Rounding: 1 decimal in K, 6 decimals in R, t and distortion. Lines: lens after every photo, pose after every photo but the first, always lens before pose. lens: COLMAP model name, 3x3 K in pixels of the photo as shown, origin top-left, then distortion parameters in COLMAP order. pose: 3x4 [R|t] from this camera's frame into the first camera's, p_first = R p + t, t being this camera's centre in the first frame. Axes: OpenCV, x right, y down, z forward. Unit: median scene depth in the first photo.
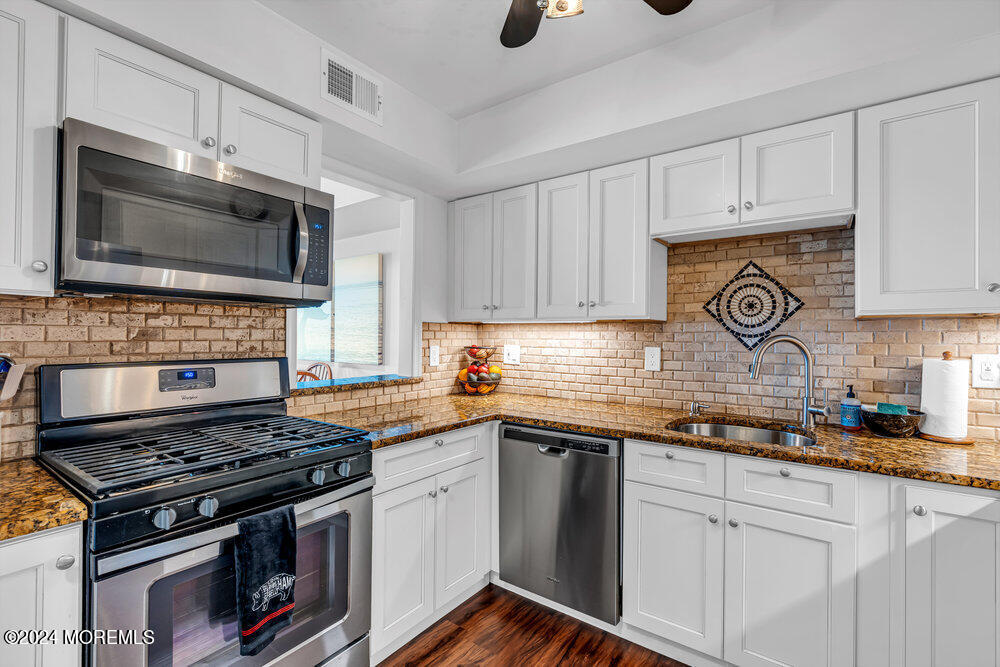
lens RADIAL K [[448.2, 0, 502.1], [0, 448.2, 335.1], [0, 0, 1]] dist [-0.011308, 0.005276]
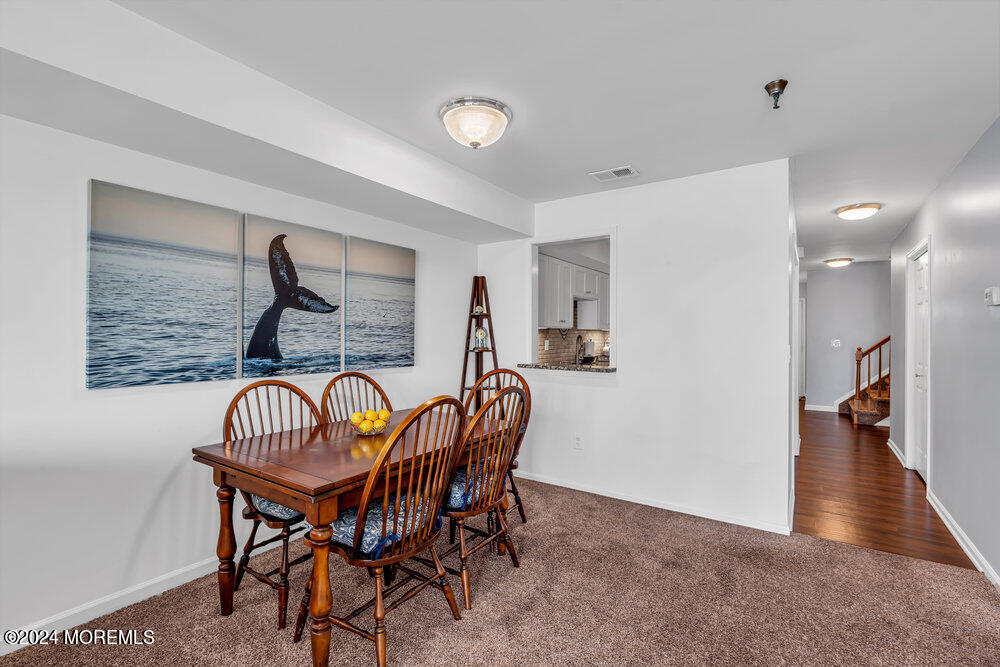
lens RADIAL K [[448.2, 0, 503.8], [0, 448.2, 332.9], [0, 0, 1]] dist [-0.011308, 0.005276]
pose [[-0.023024, -0.004320, 0.999726, -2.322434], [-0.009717, 0.999944, 0.004097, -0.019289], [-0.999688, -0.009621, -0.023064, 1.547756]]
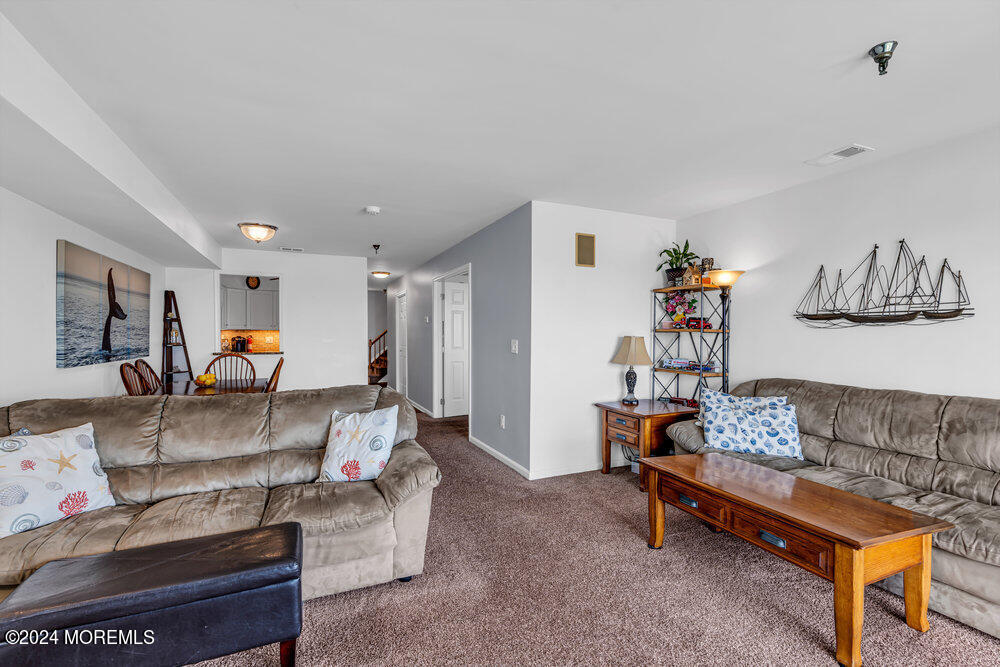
lens RADIAL K [[448.2, 0, 497.1], [0, 448.2, 338.7], [0, 0, 1]] dist [-0.011308, 0.005276]
pose [[-0.859206, -0.013033, 0.511465, -3.509175], [-0.006638, 0.999875, 0.014327, -0.023529], [-0.511588, 0.008915, -0.859185, 3.033692]]
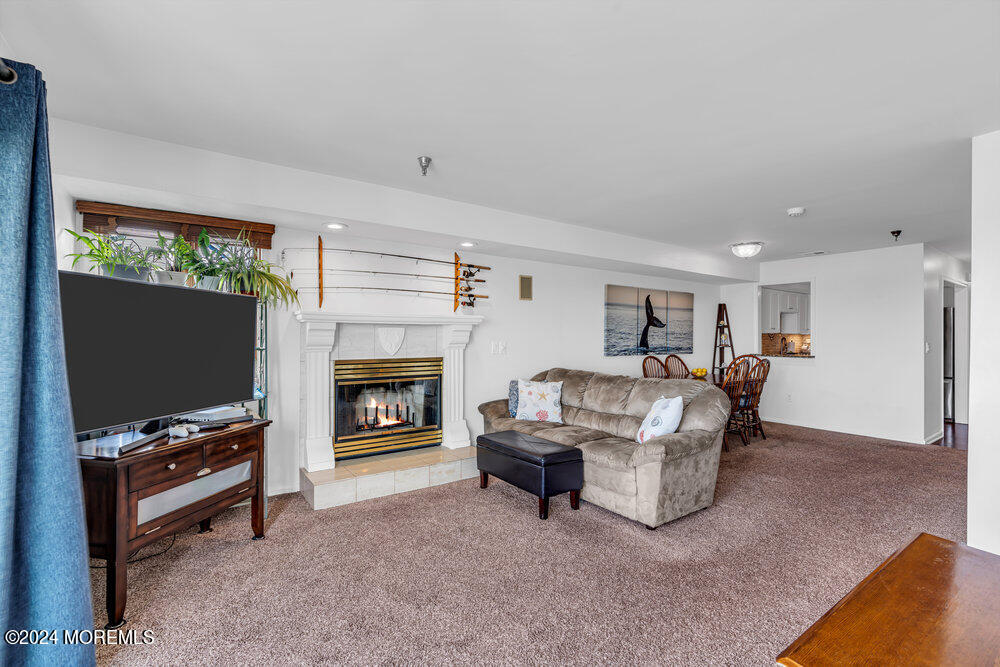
lens RADIAL K [[448.2, 0, 503.2], [0, 448.2, 336.2], [0, 0, 1]] dist [-0.011308, 0.005276]
pose [[0.323147, -0.005581, 0.946332, -4.293468], [-0.004727, 0.999961, 0.007512, -0.029408], [-0.946337, -0.006901, 0.323108, 2.139189]]
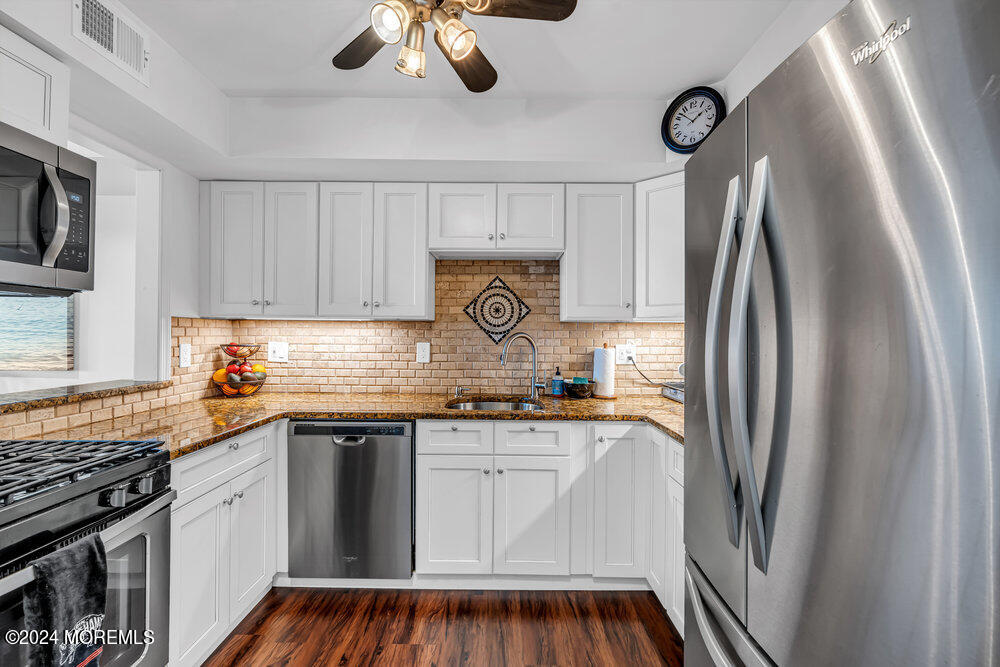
lens RADIAL K [[448.2, 0, 501.2], [0, 448.2, 333.8], [0, 0, 1]] dist [-0.011308, 0.005276]
pose [[0.812154, -0.000636, 0.583442, -0.223423], [-0.002860, 0.999983, 0.005071, -0.003391], [-0.583436, -0.005788, 0.812139, -0.088470]]
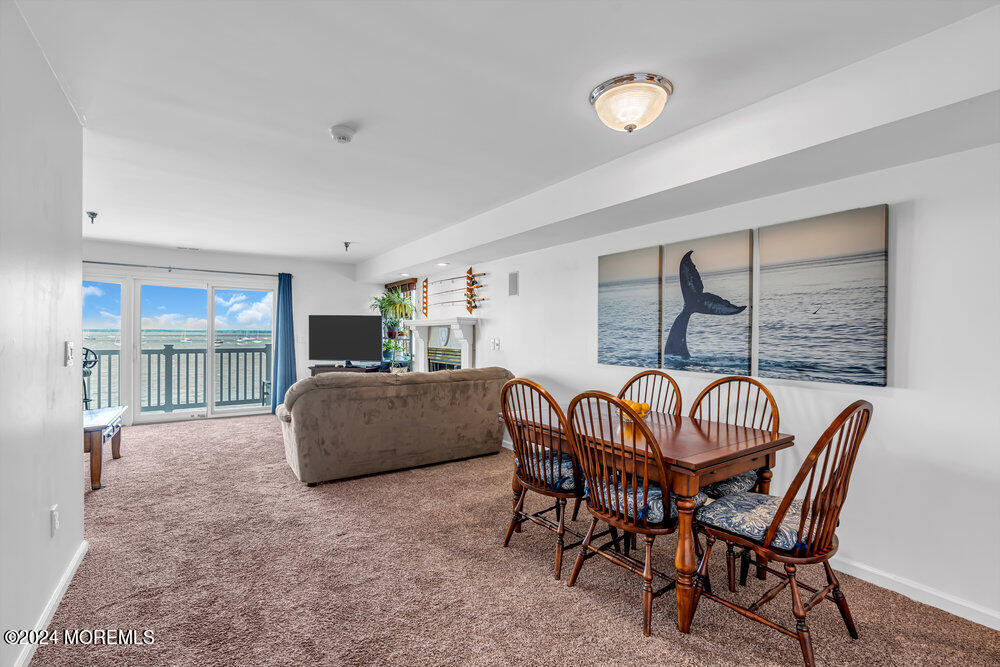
lens RADIAL K [[448.2, 0, 497.8], [0, 448.2, 338.4], [0, 0, 1]] dist [-0.011308, 0.005276]
pose [[0.940866, 0.002584, -0.338770, -1.061110], [0.001430, 0.999932, 0.011597, -0.013369], [0.338777, -0.011395, 0.940798, 0.456284]]
